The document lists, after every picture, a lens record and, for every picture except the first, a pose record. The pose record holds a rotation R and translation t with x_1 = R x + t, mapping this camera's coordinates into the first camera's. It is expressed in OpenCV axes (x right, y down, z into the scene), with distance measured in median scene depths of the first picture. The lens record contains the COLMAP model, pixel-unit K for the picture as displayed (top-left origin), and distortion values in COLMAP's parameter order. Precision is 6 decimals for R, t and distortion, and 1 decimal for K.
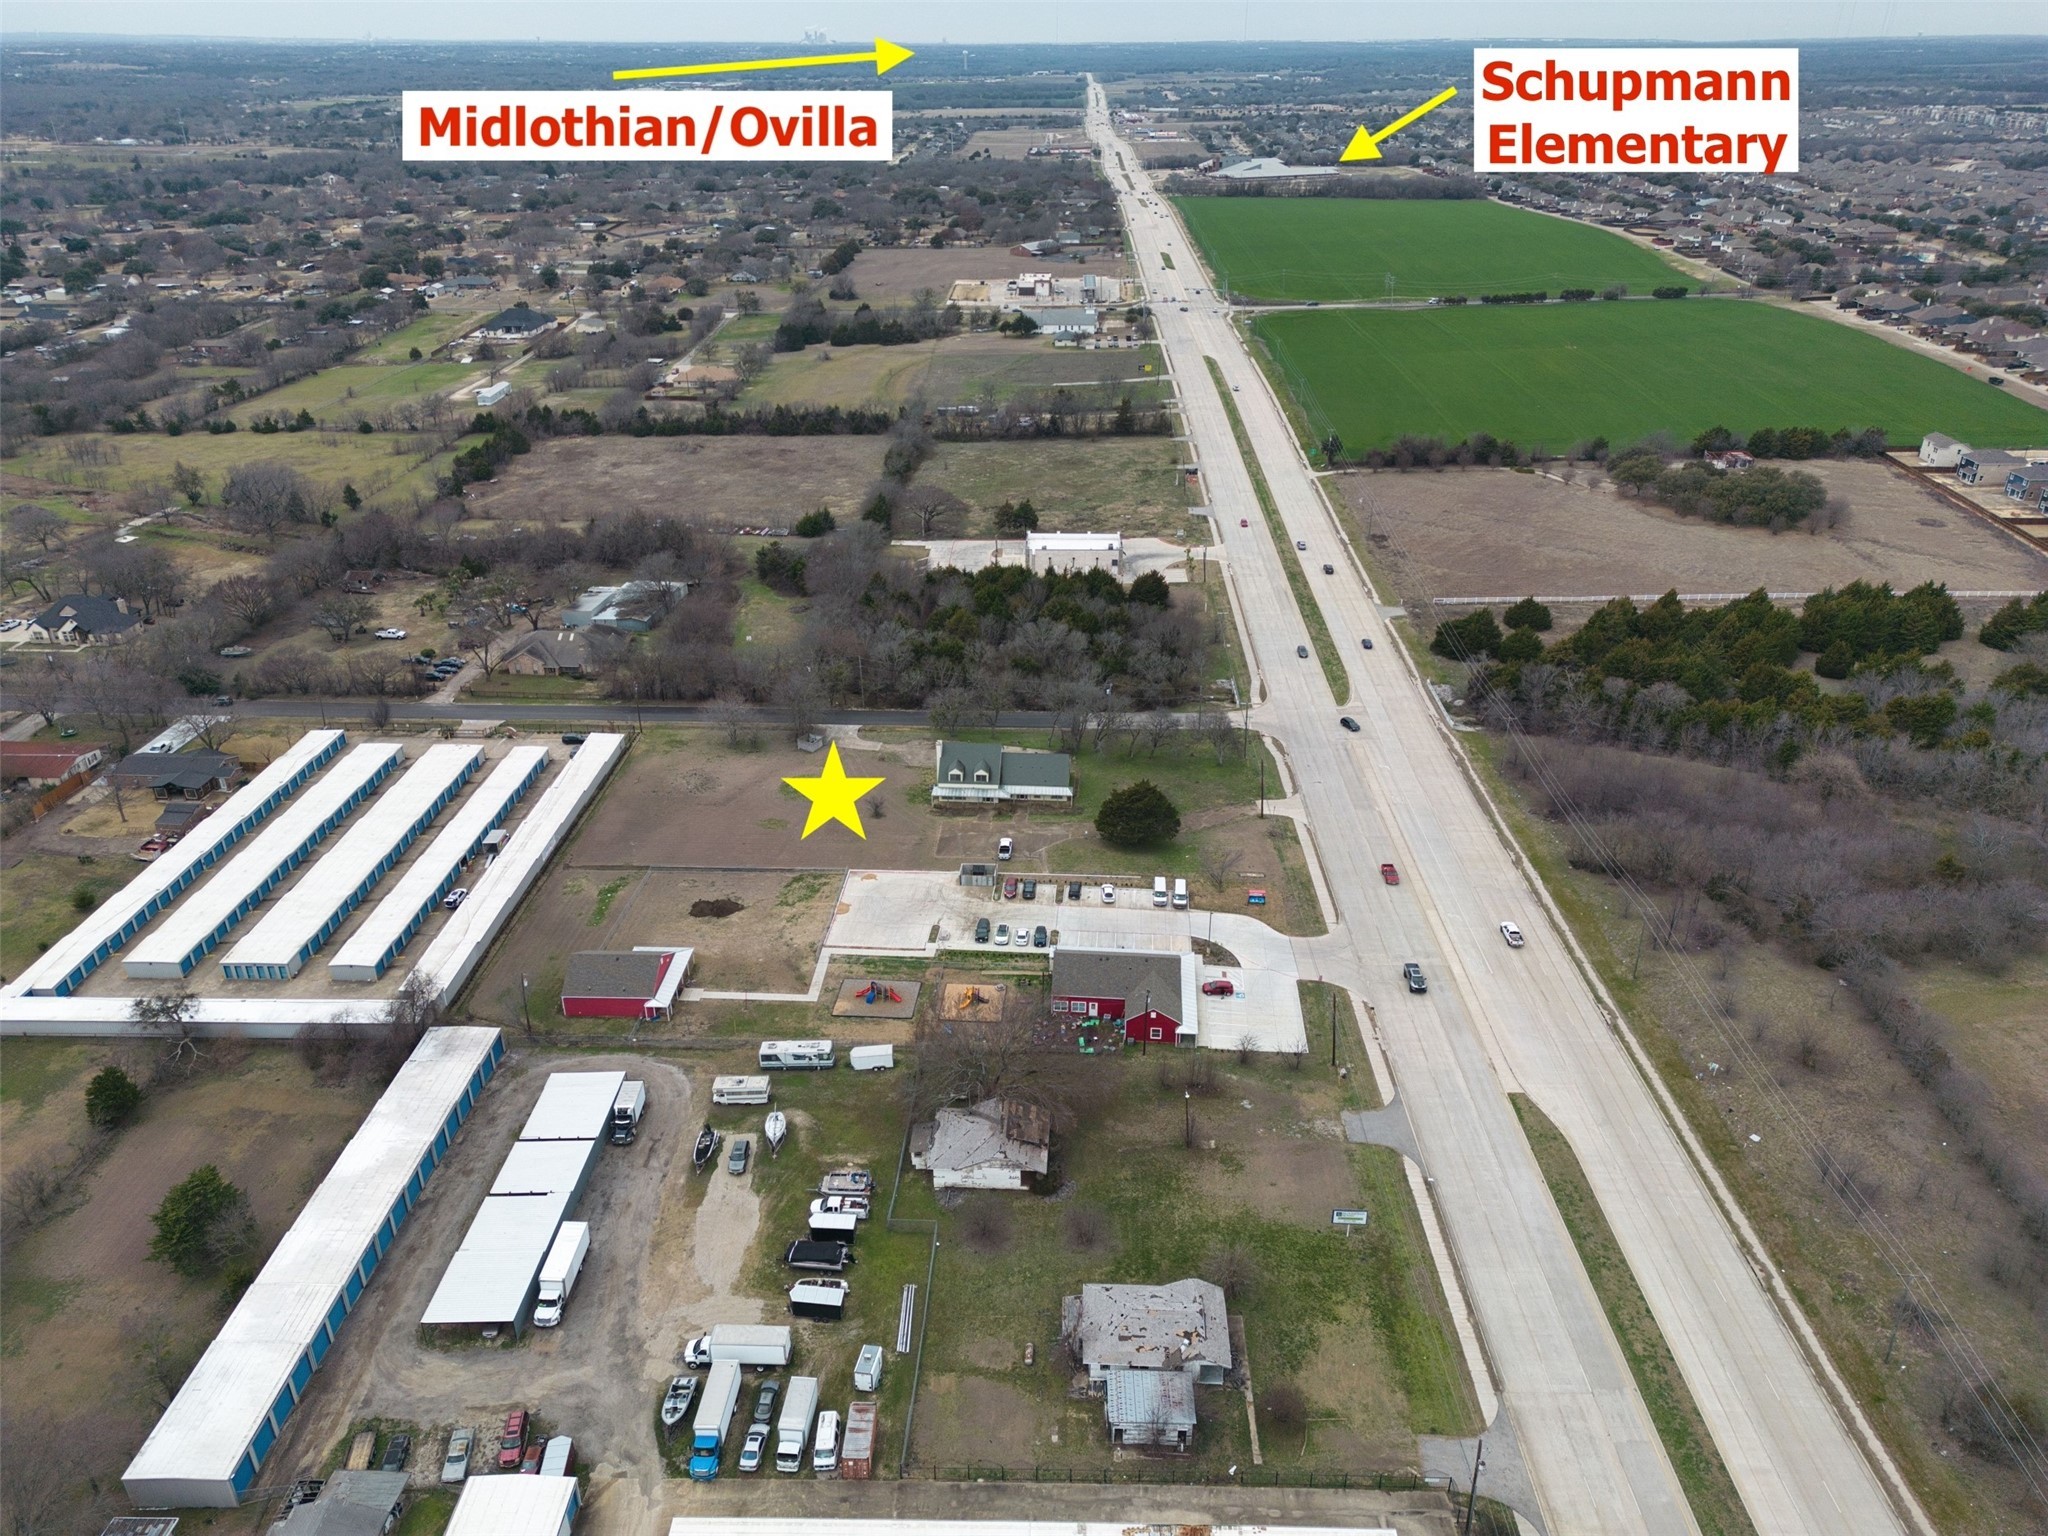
lens RADIAL K [[1443.9, 0, 1027.0], [0, 1443.9, 740.1], [0, 0, 1]] dist [0.081675, -0.078015]
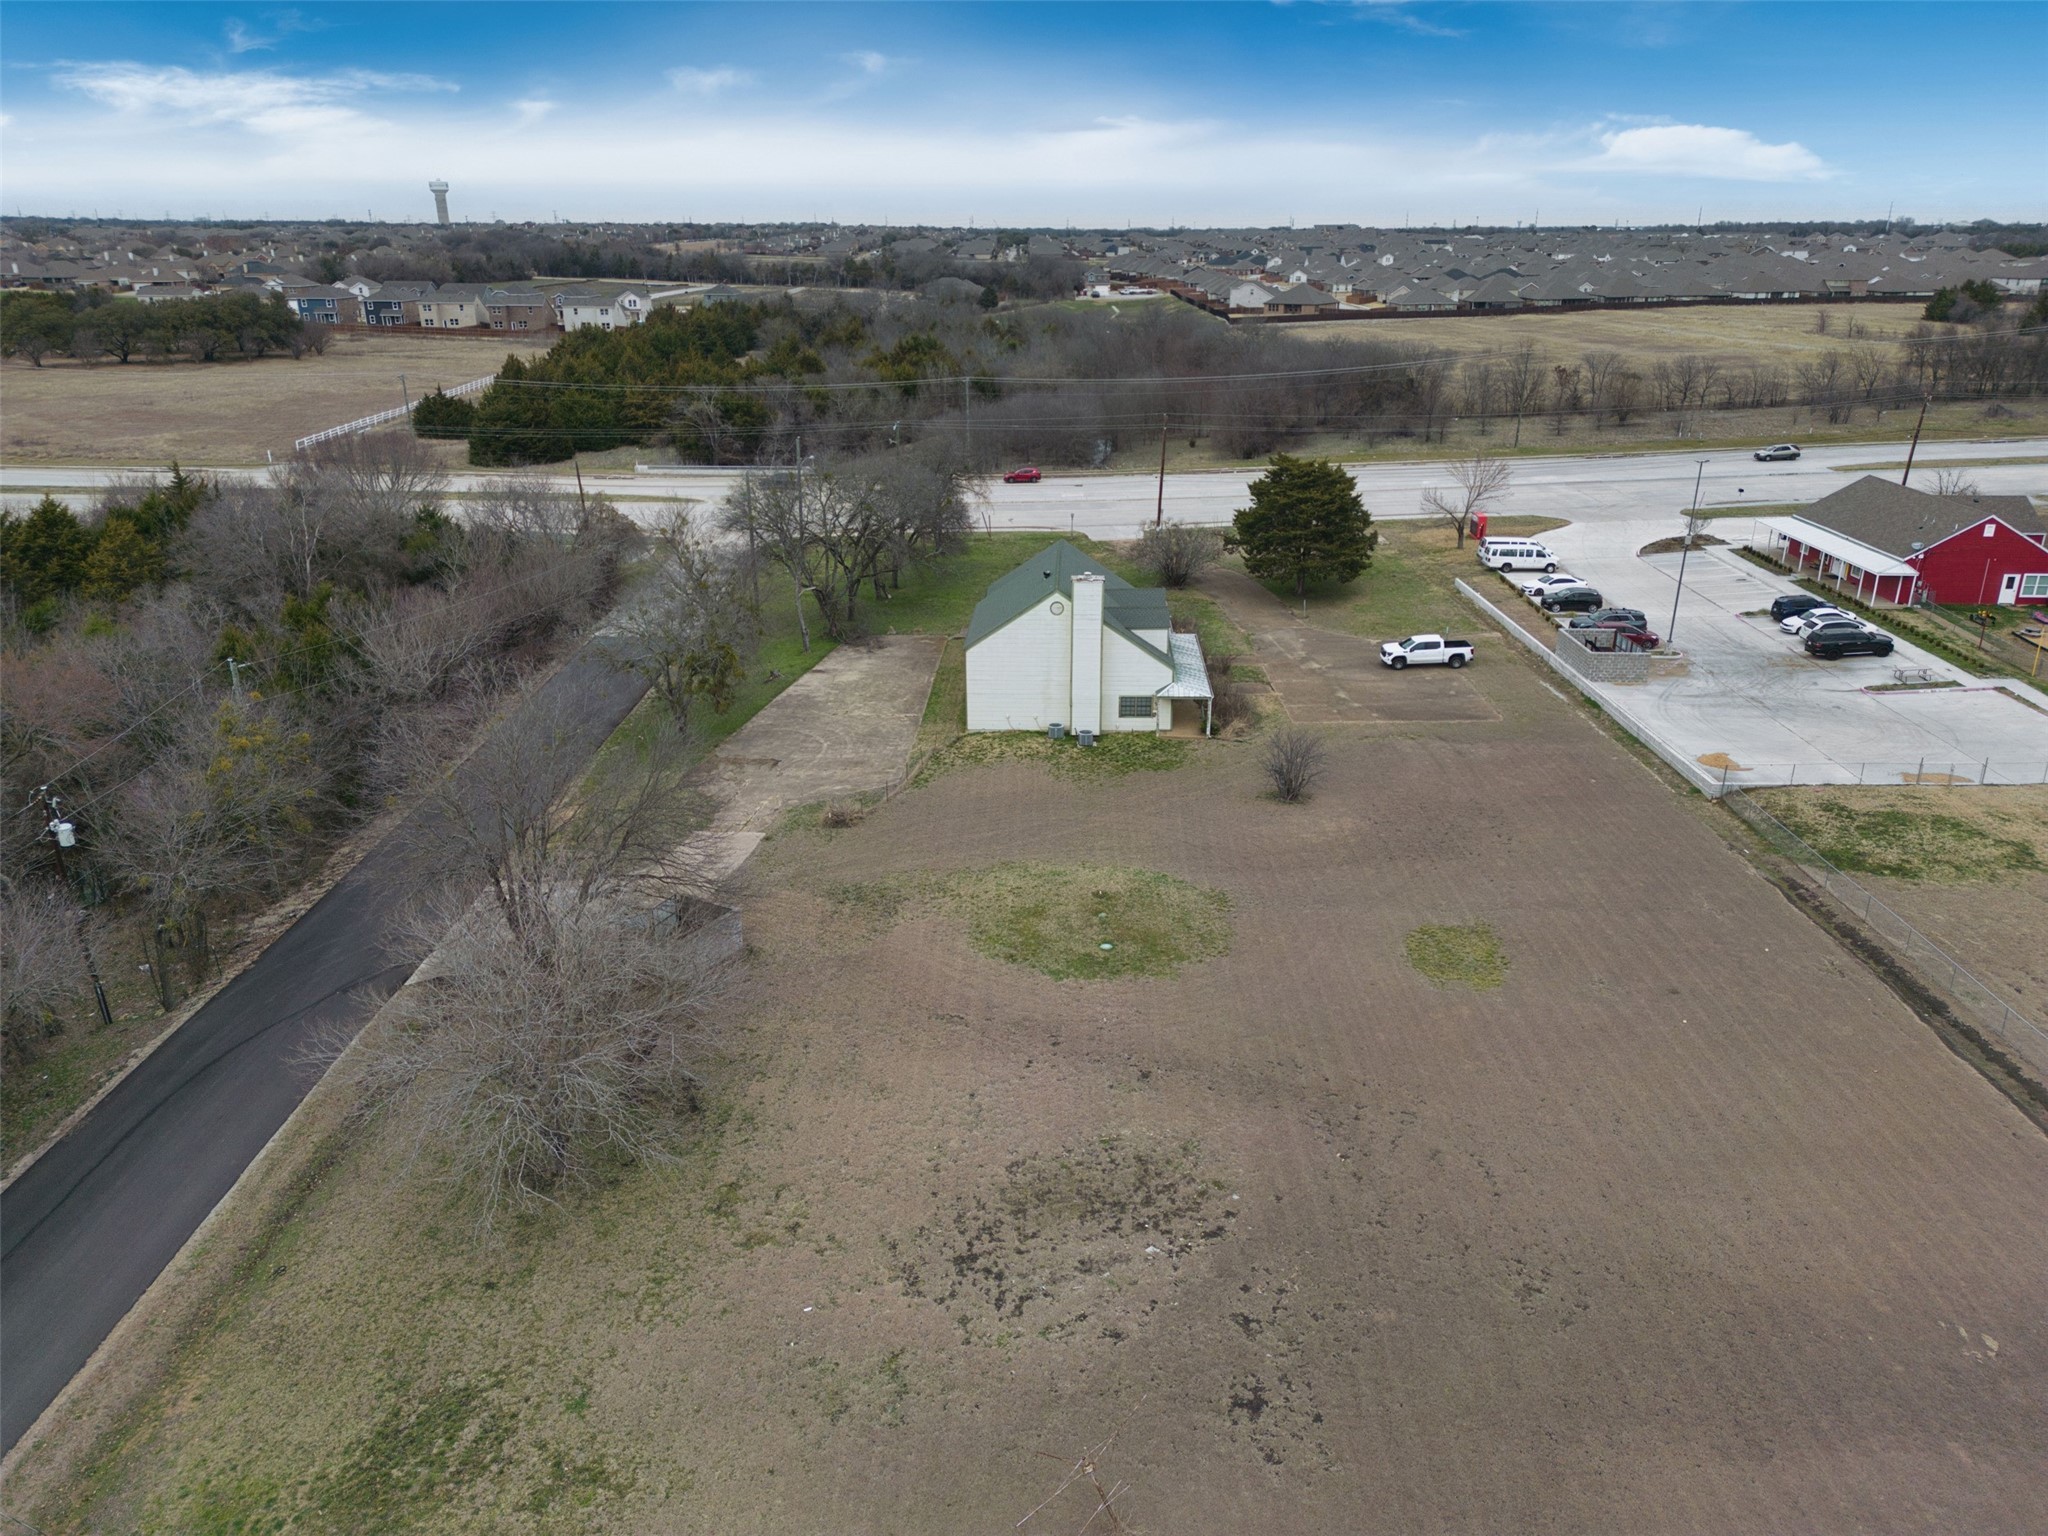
lens RADIAL K [[1434.1, 0, 1027.2], [0, 1434.1, 758.5], [0, 0, 1]] dist [0.083303, -0.096775]
pose [[-0.032801, -0.342767, 0.938848, -0.383411], [0.436337, 0.840196, 0.321995, -0.075123], [-0.899185, 0.420216, 0.122003, 1.021850]]
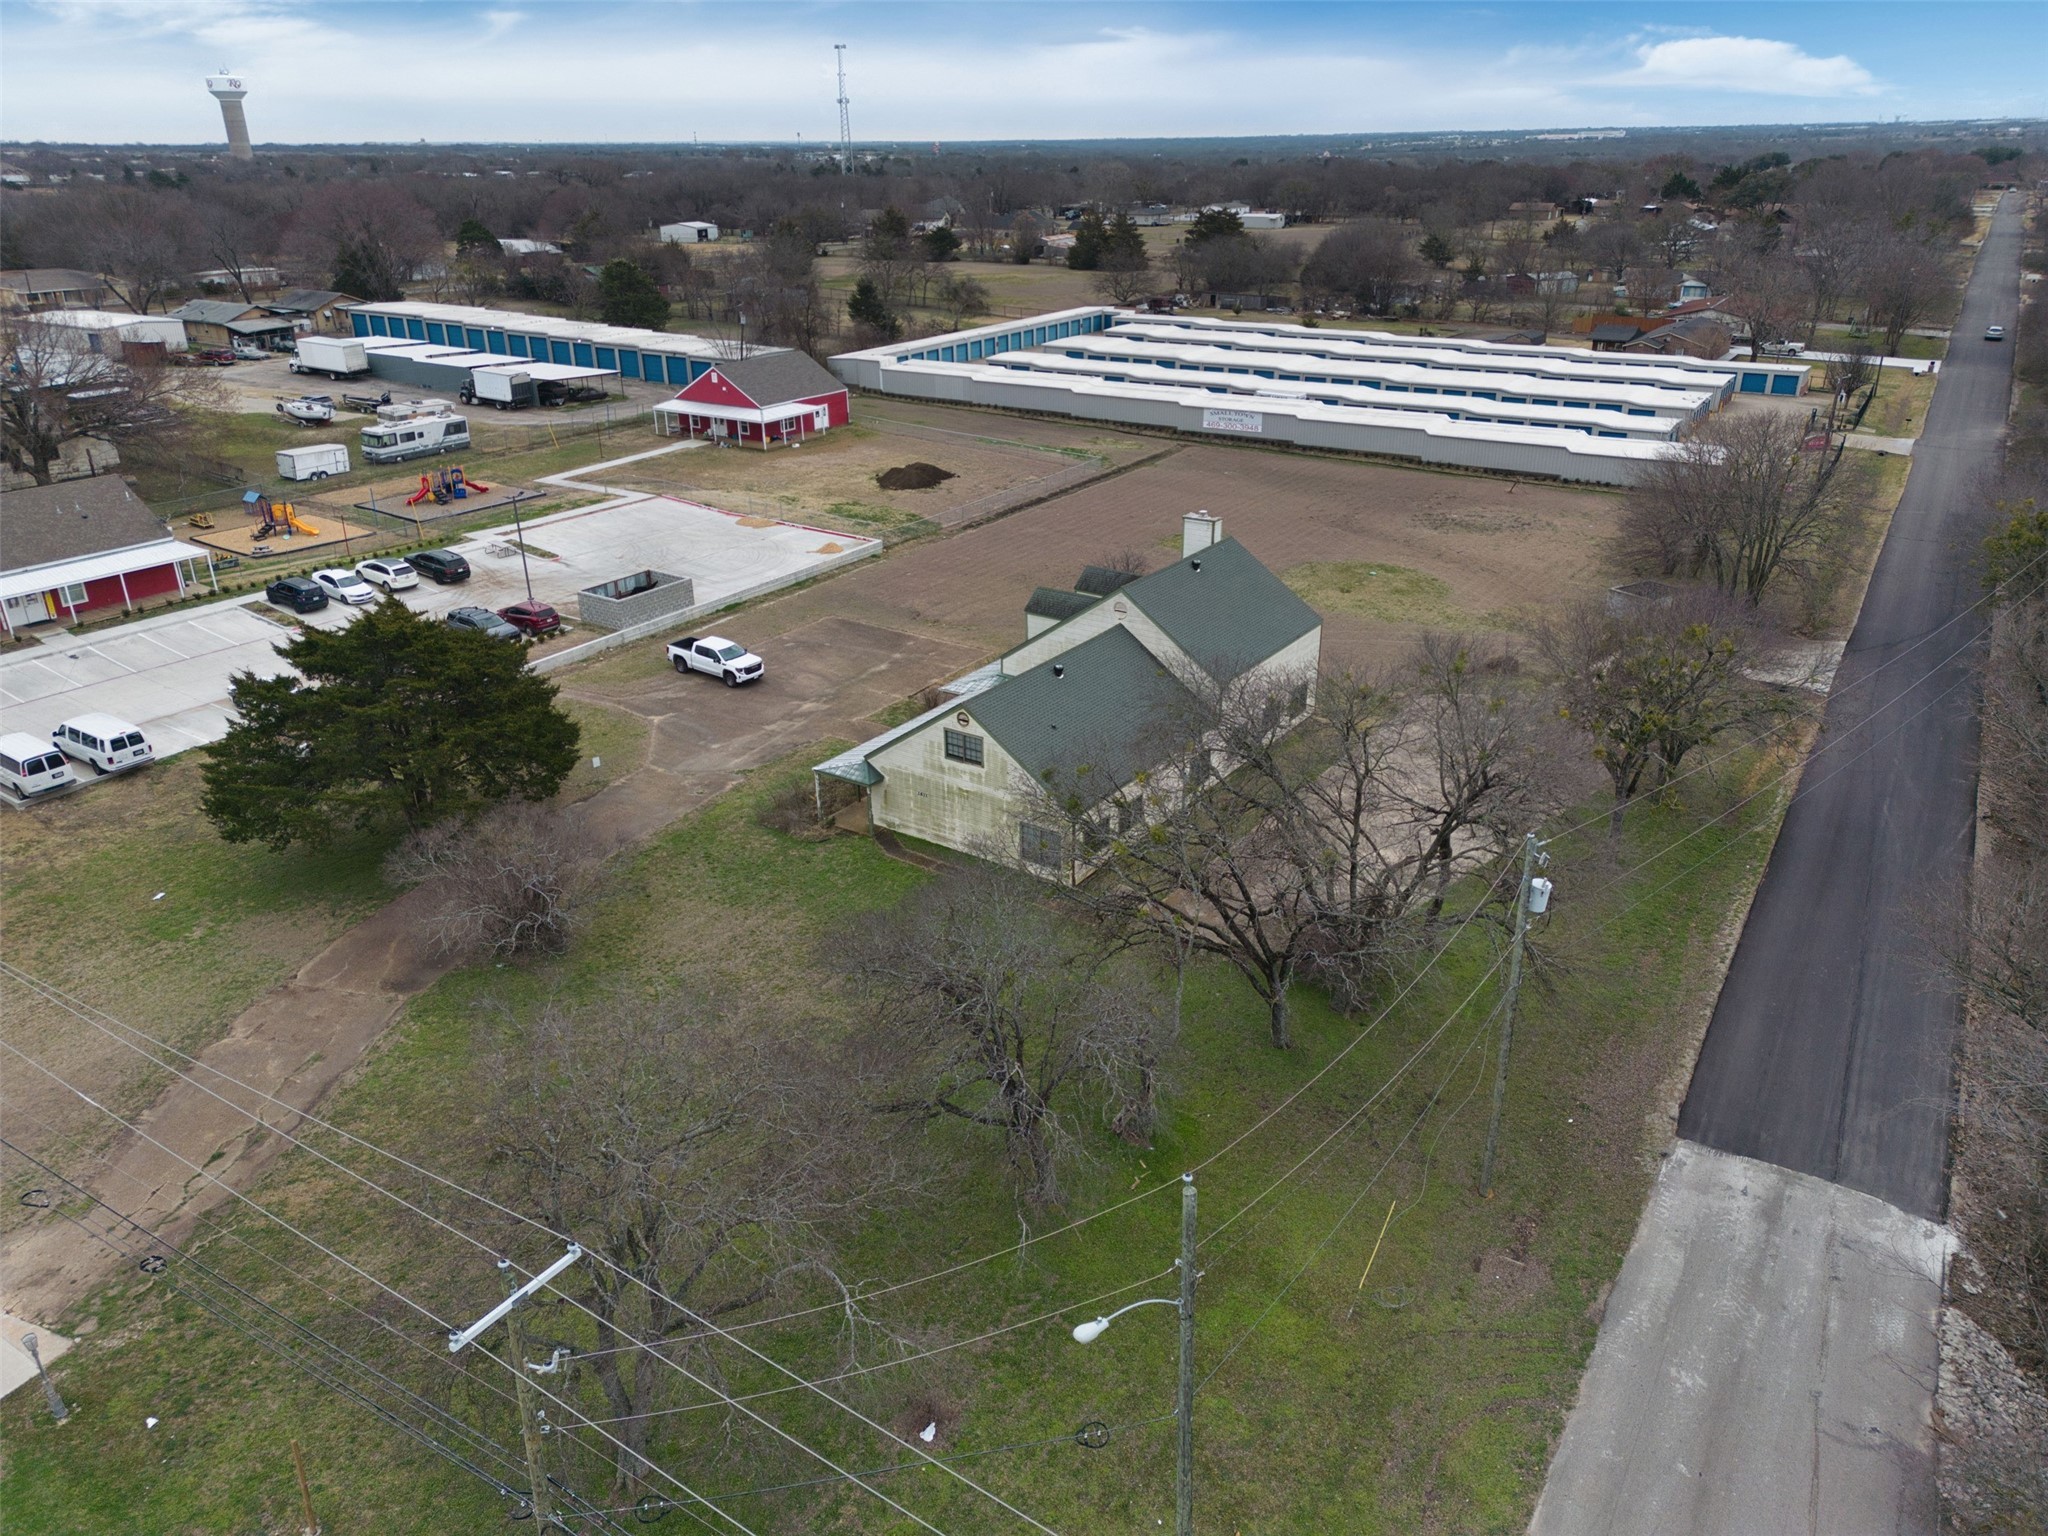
lens RADIAL K [[1425.3, 0, 1029.3], [0, 1425.3, 769.7], [0, 0, 1]] dist [0.087273, -0.085168]
pose [[-0.511501, 0.350274, -0.784650, 0.207753], [-0.363827, 0.738970, 0.567056, -0.115362], [0.778458, 0.575527, -0.250544, 1.108801]]
